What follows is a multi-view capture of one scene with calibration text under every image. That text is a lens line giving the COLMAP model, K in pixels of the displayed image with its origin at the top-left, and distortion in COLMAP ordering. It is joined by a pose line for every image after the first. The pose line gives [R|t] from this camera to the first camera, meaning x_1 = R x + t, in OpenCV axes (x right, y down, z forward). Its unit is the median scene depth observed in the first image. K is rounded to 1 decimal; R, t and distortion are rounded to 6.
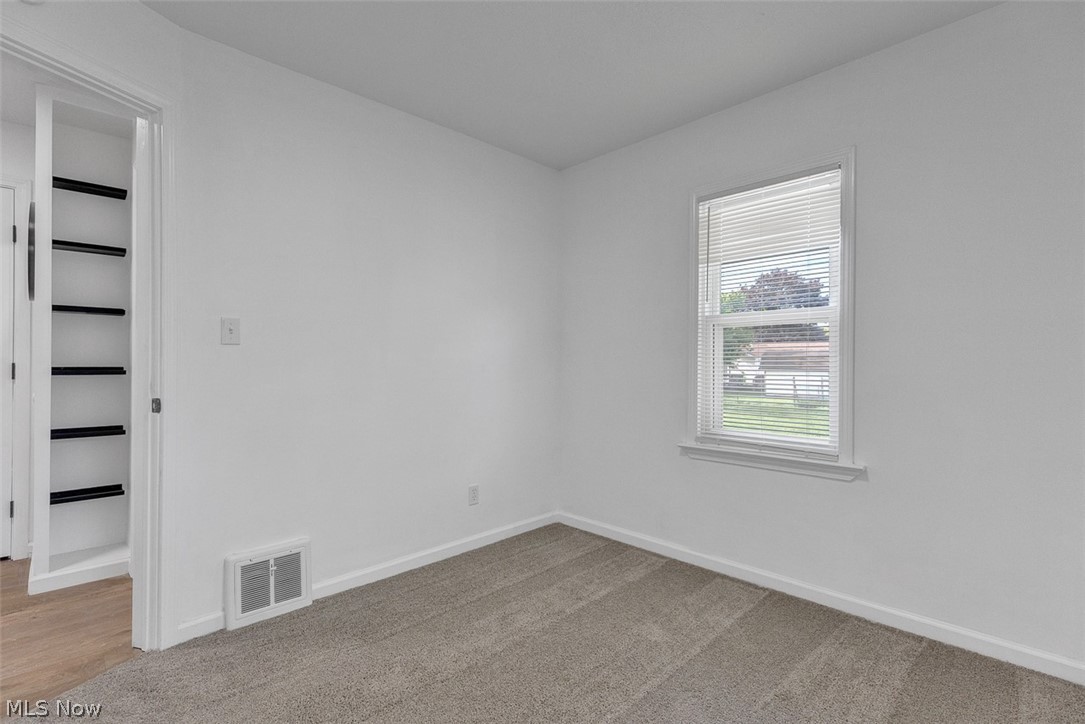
lens RADIAL K [[493.9, 0, 545.8], [0, 493.9, 363.9], [0, 0, 1]] dist [0.002226, 0.000263]
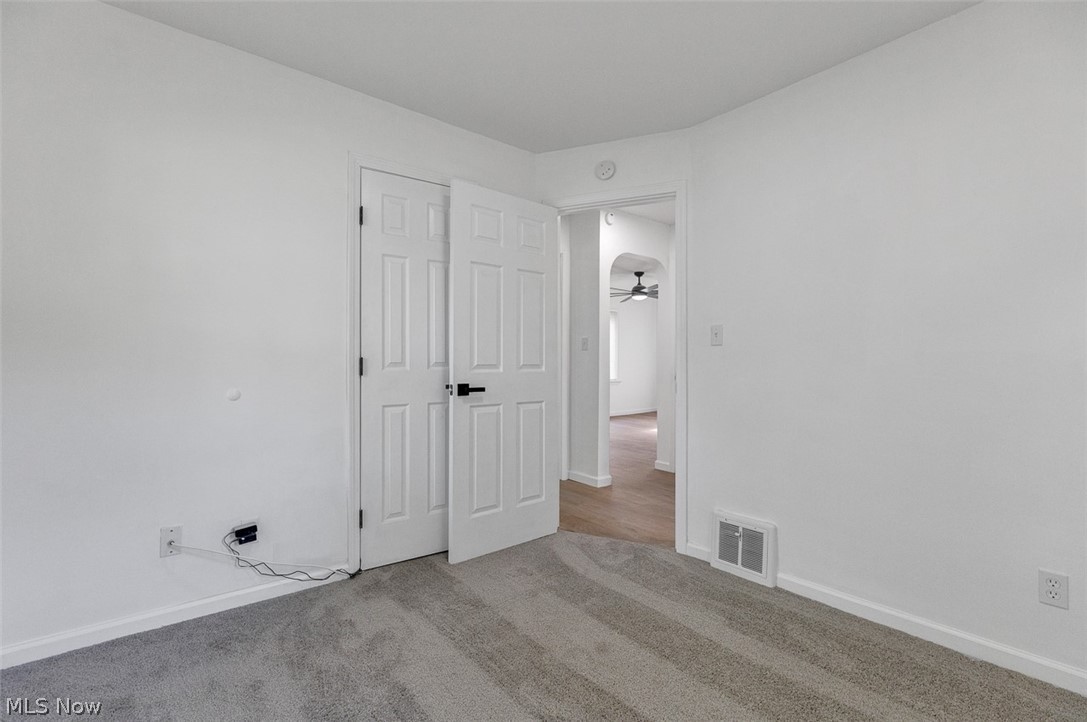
lens RADIAL K [[494.8, 0, 545.1], [0, 494.8, 365.4], [0, 0, 1]] dist [0.002226, 0.000263]
pose [[-0.105831, -0.008065, -0.994351, 0.664408], [0.000762, 0.999966, -0.008192, 0.022214], [0.994384, -0.001624, -0.105822, 0.668341]]
